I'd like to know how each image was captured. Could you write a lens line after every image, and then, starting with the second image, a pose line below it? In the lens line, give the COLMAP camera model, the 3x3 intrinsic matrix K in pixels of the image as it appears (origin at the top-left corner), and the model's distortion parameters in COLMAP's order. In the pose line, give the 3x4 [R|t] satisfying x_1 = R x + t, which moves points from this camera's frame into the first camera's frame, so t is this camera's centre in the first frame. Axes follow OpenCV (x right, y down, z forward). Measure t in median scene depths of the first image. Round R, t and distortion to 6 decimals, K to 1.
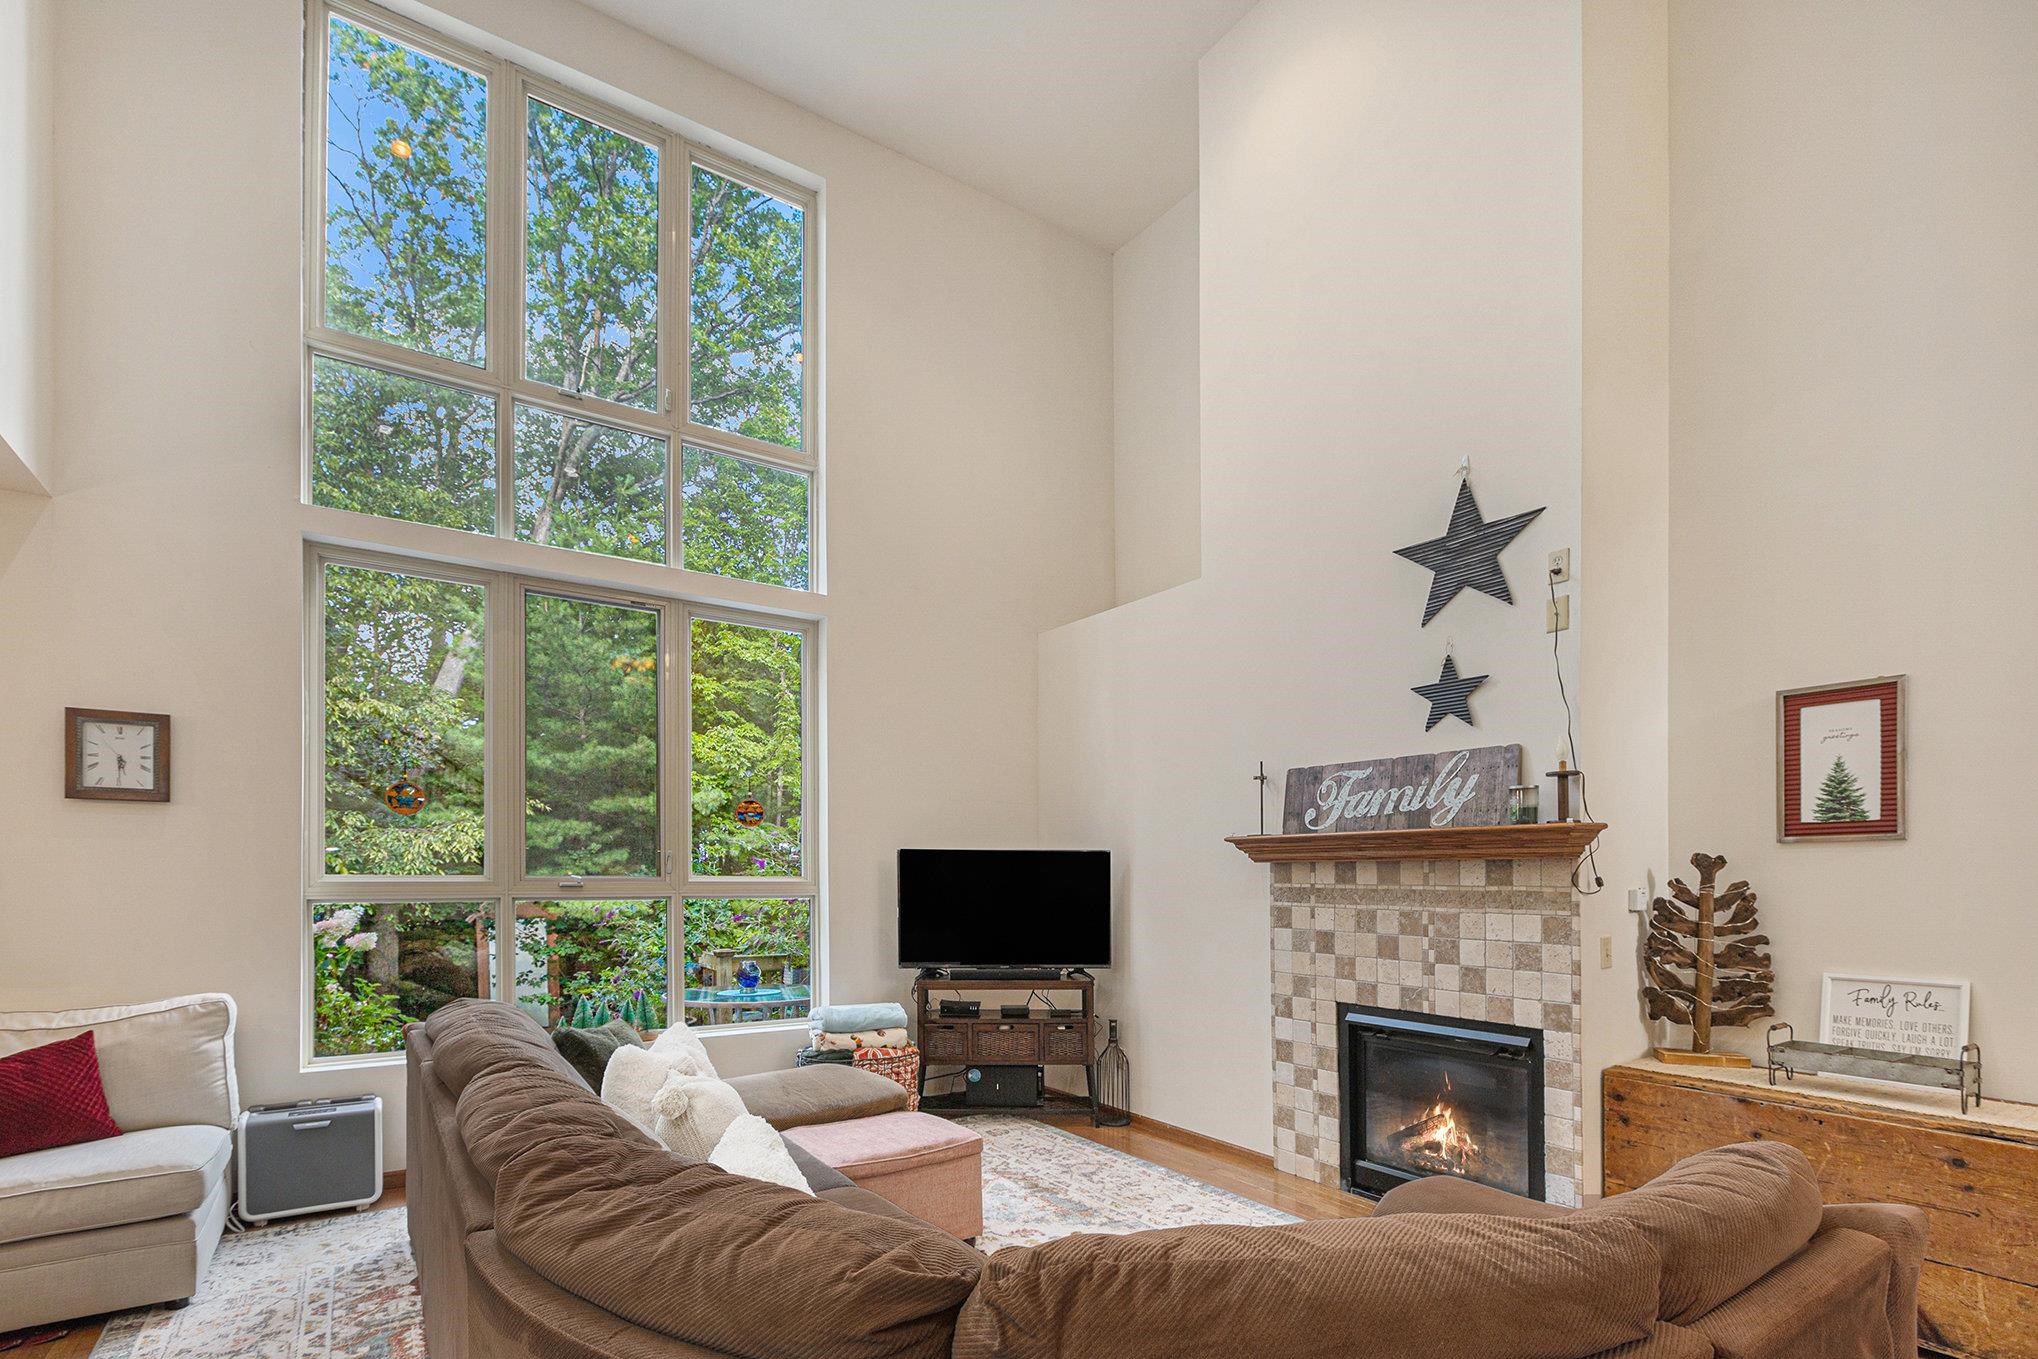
lens RADIAL K [[933.5, 0, 1017.0], [0, 933.5, 883.4], [0, 0, 1]] dist [0.000990, 0.000066]
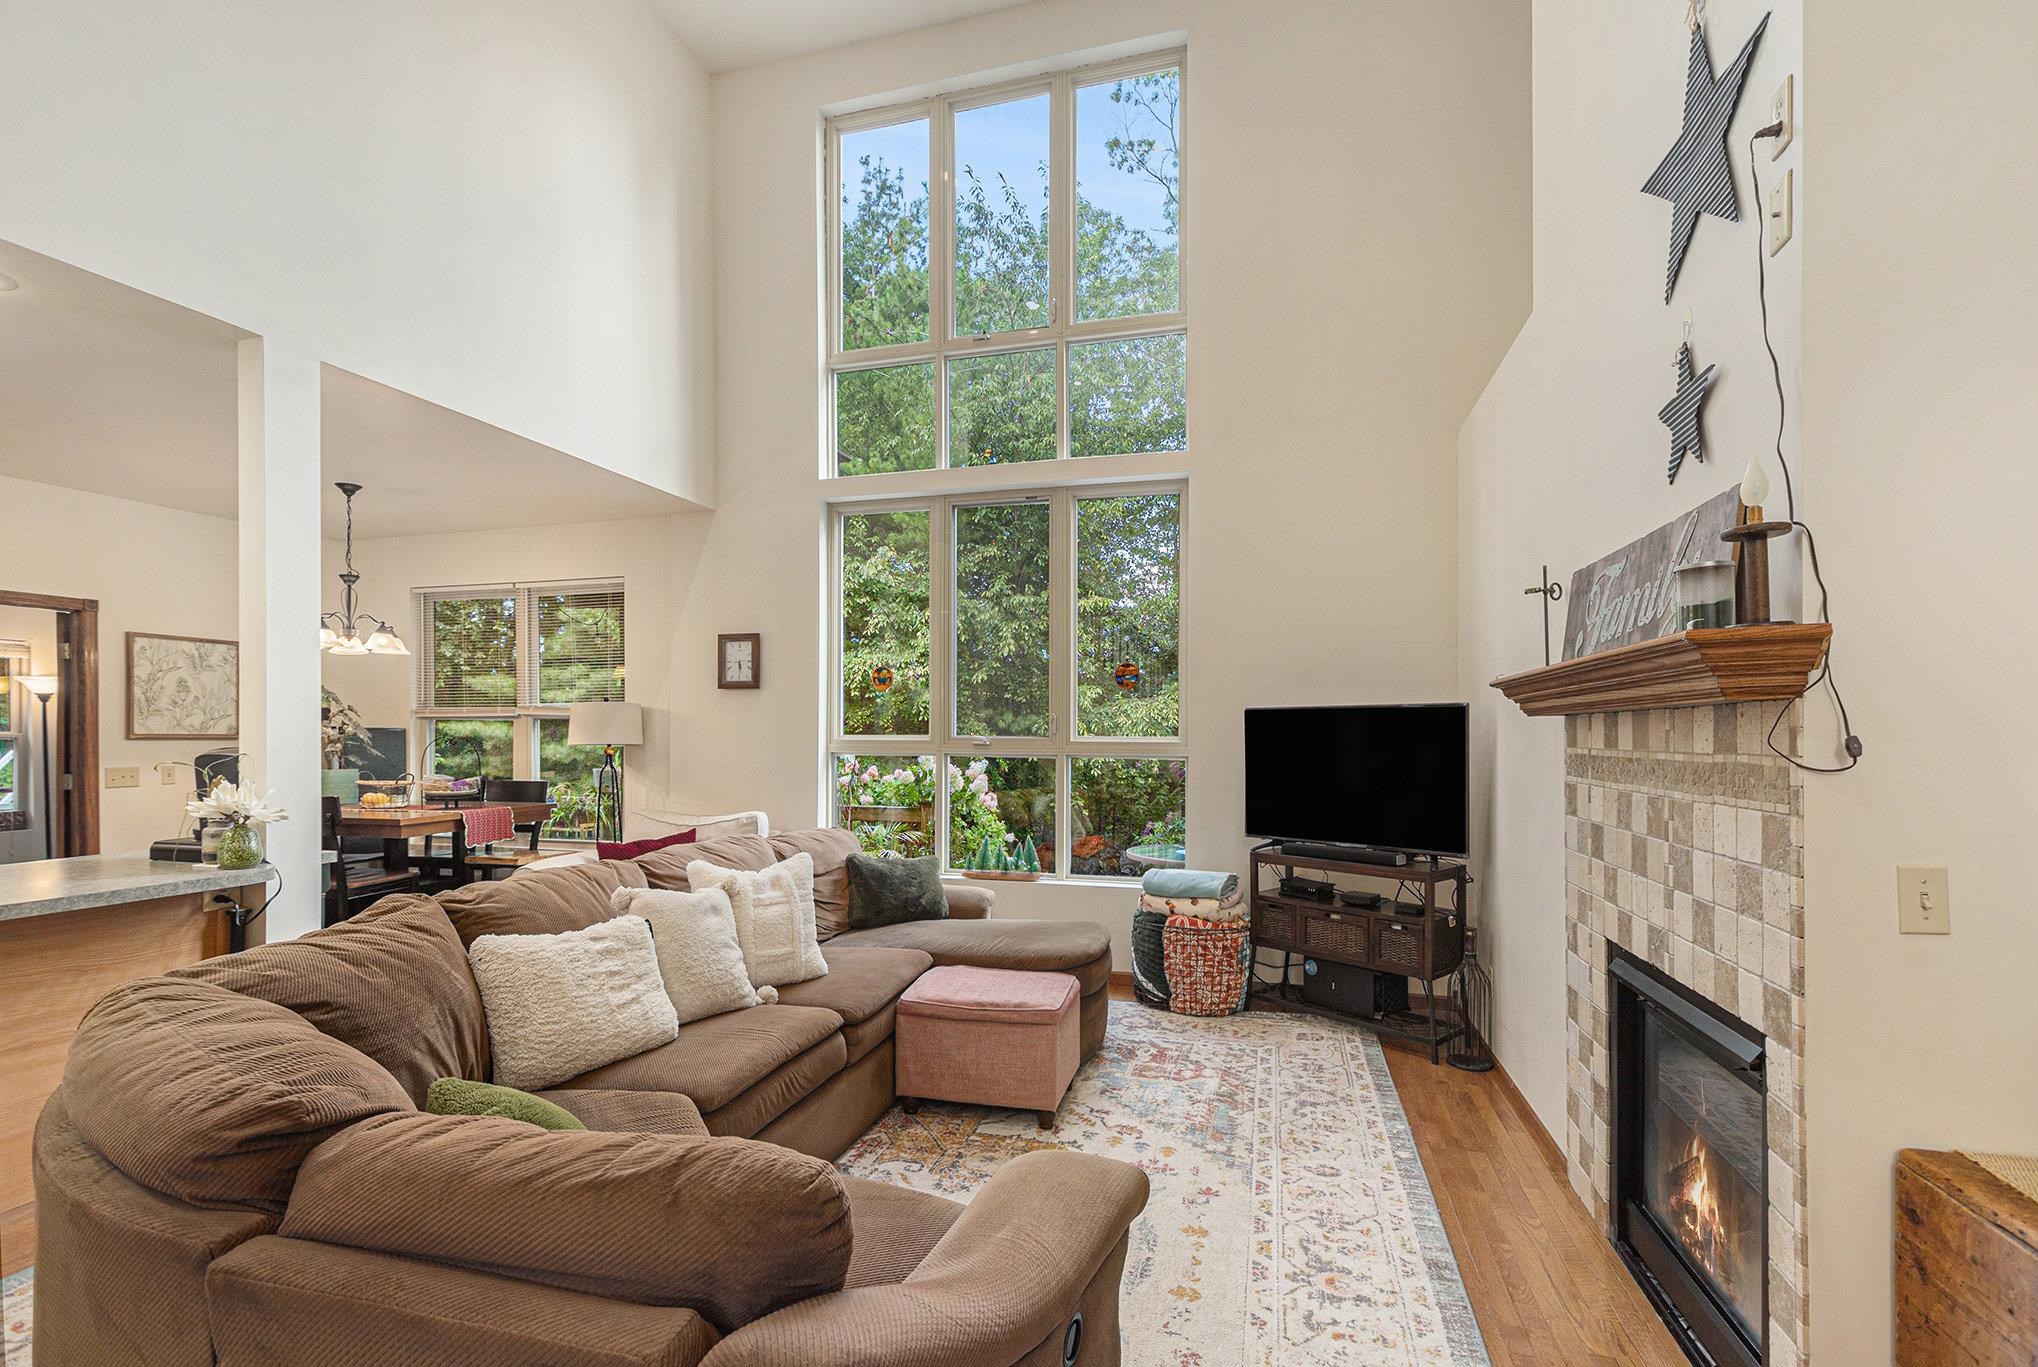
lens RADIAL K [[942.3, 0, 1017.8], [0, 942.3, 750.1], [0, 0, 1]] dist [0.001761, 0.000002]
pose [[0.656081, 0.011693, -0.754600, 0.575722], [-0.008619, 0.999931, 0.008001, -0.000374], [0.754641, 0.001255, 0.656136, 0.295452]]
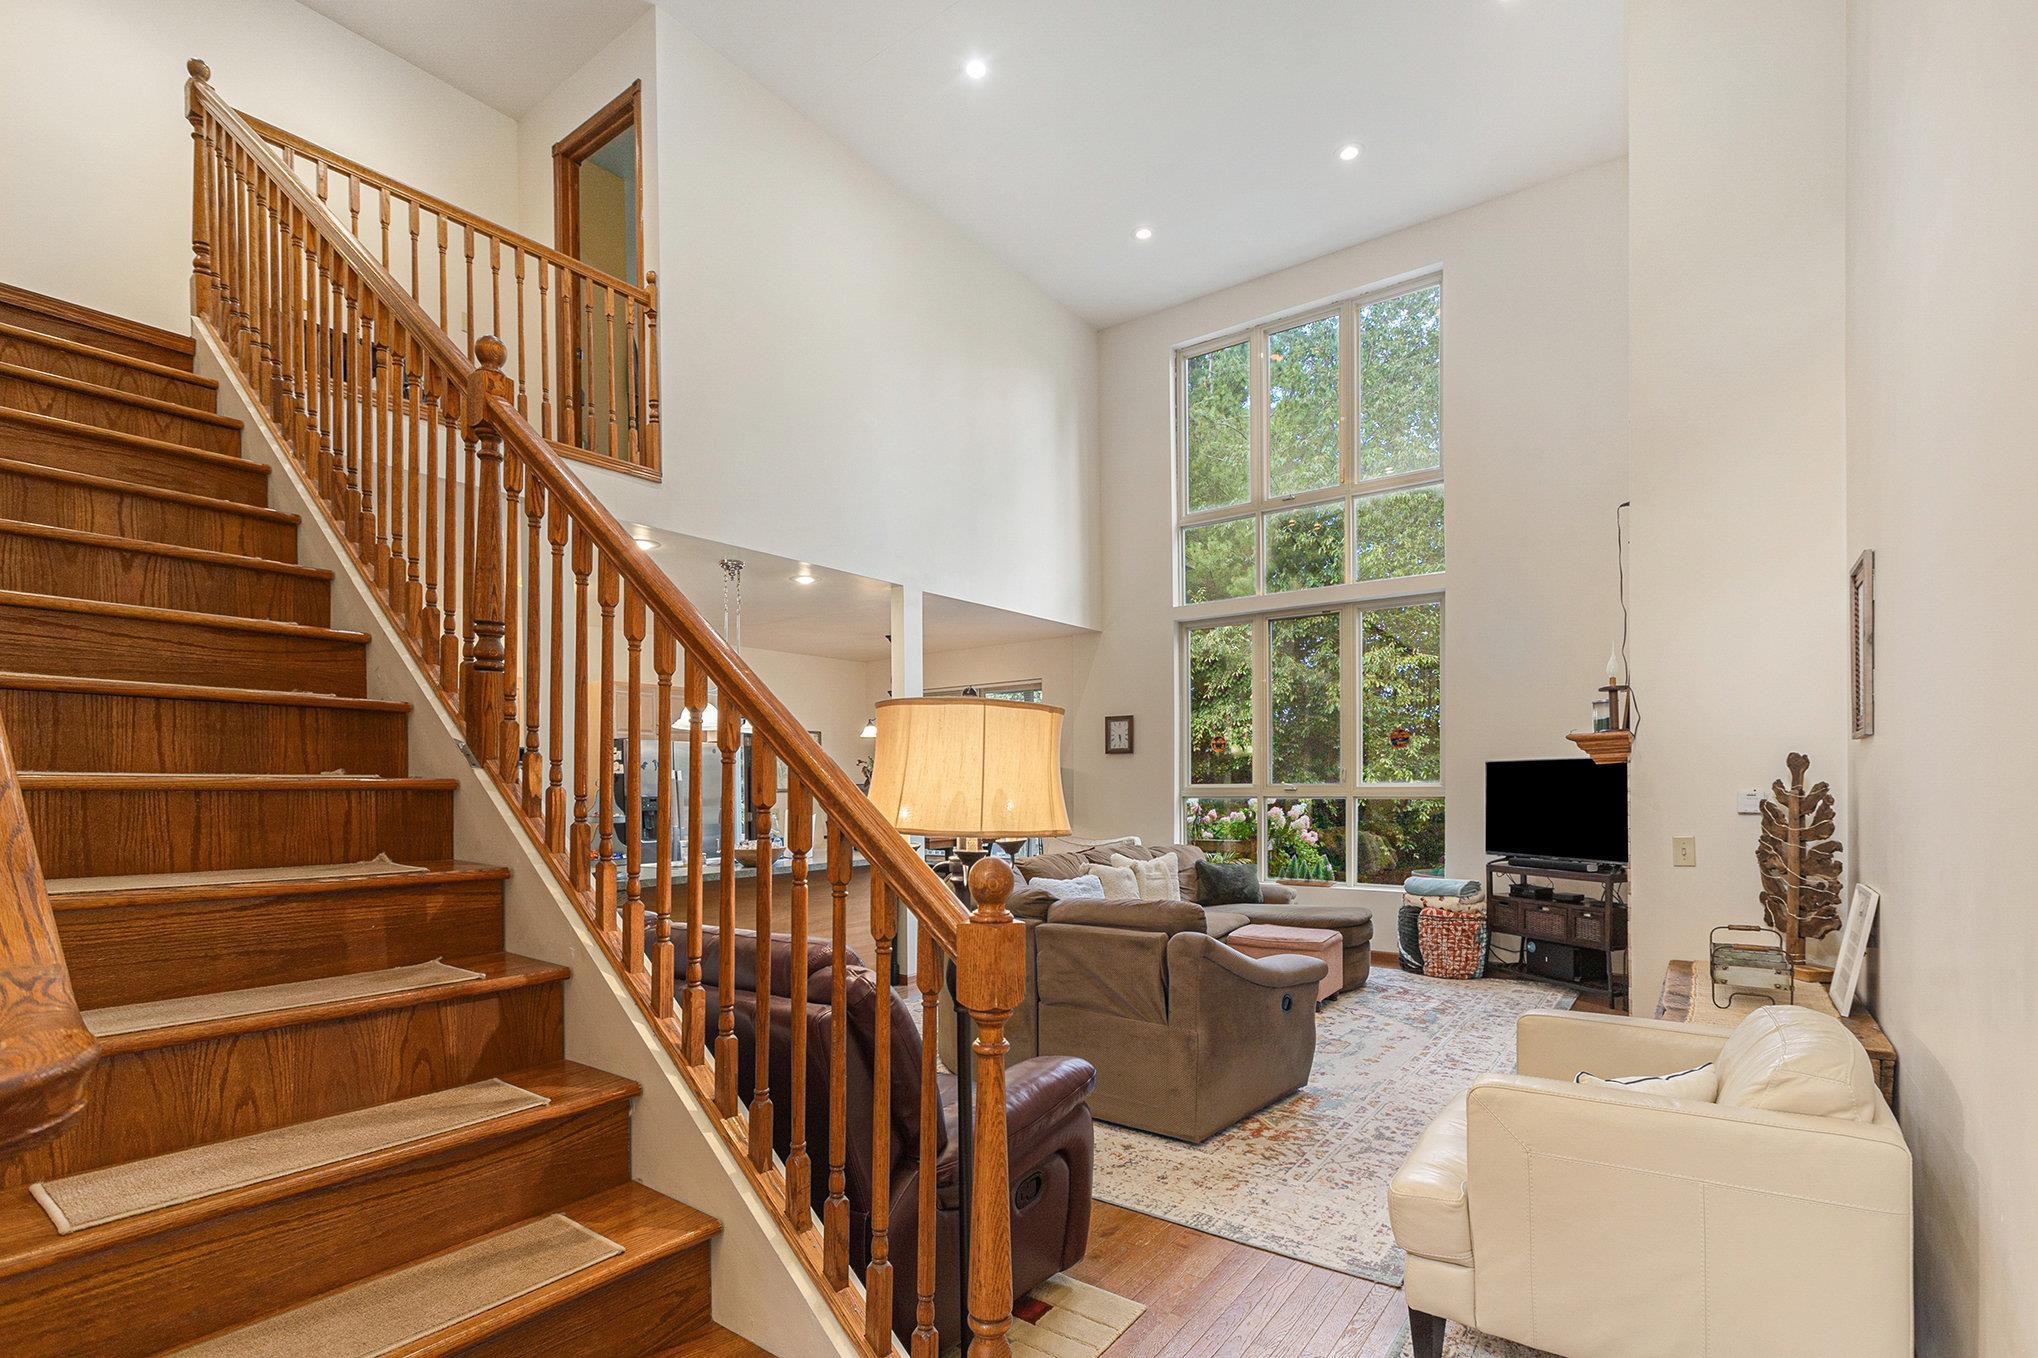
lens RADIAL K [[933.1, 0, 1010.8], [0, 933.1, 801.3], [0, 0, 1]] dist [0.001291, 0.000154]
pose [[0.342667, 0.010072, -0.939403, 1.143564], [0.001656, 0.999935, 0.011325, 0.003885], [0.939455, -0.005436, 0.342628, -0.061346]]
